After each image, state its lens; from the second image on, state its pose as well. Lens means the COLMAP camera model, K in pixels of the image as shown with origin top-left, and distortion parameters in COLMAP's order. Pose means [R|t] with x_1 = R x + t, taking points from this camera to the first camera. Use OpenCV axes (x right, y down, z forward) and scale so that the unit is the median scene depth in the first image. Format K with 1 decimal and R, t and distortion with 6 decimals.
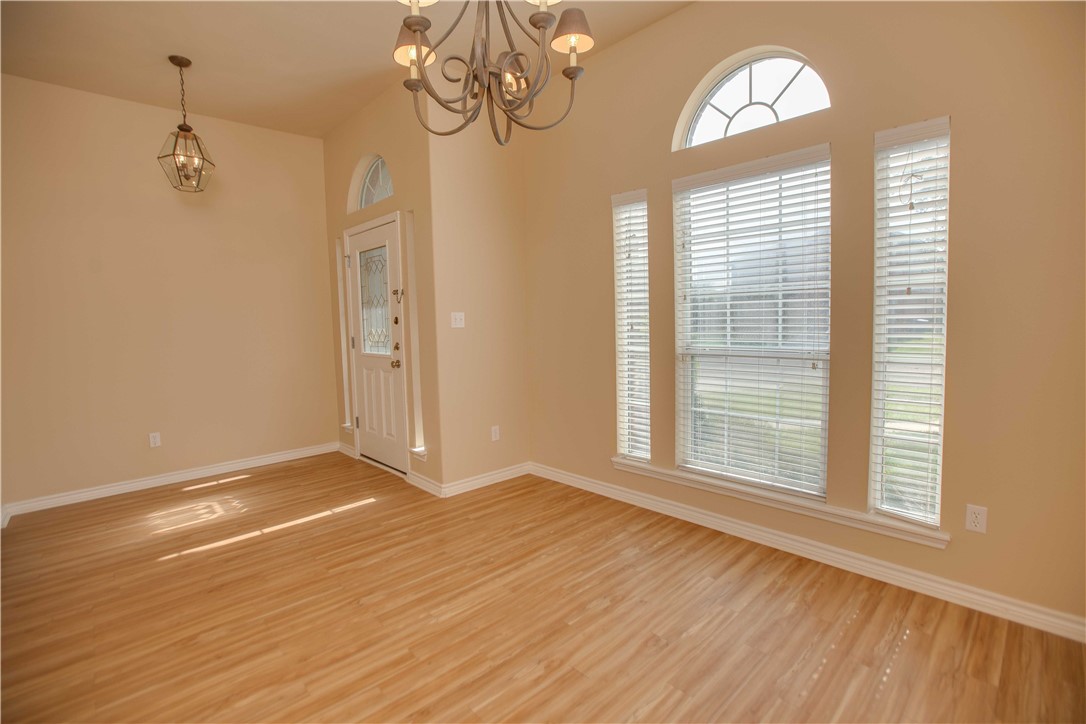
lens RADIAL K [[494.7, 0, 543.0], [0, 494.7, 358.4], [0, 0, 1]] dist [-0.023019, 0.001879]
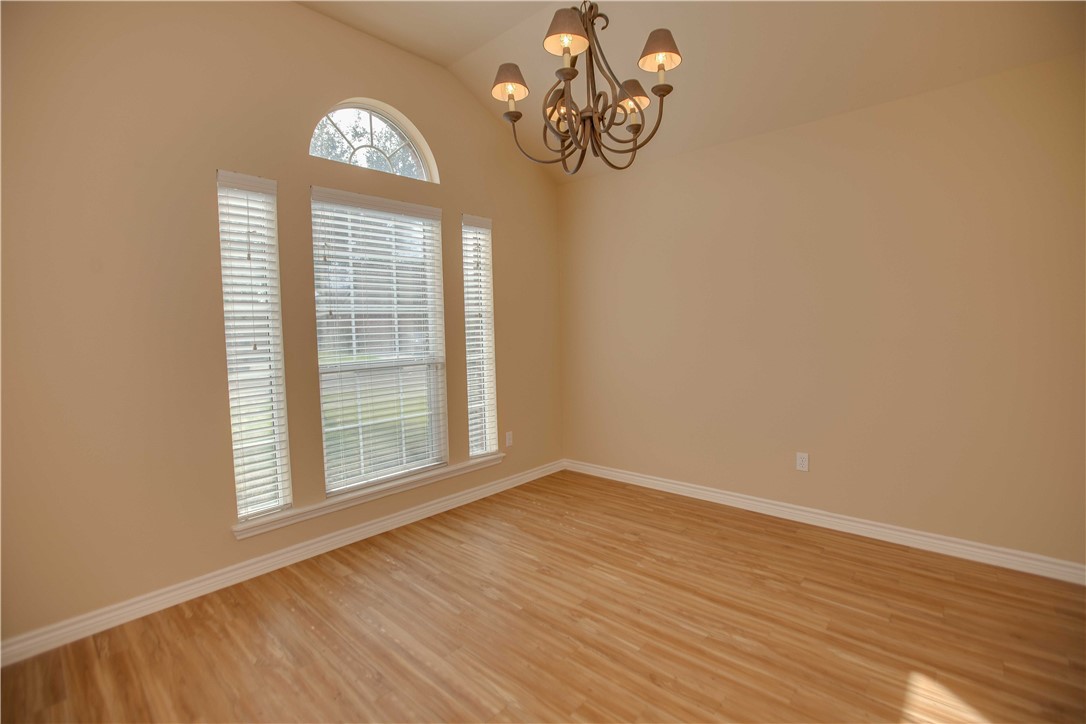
lens RADIAL K [[494.7, 0, 542.2], [0, 494.7, 361.8], [0, 0, 1]] dist [-0.023019, 0.001879]
pose [[-0.060318, -0.047584, 0.997044, -0.725334], [0.109331, 0.992538, 0.053983, -0.037908], [-0.992174, 0.112264, -0.054666, 0.687457]]
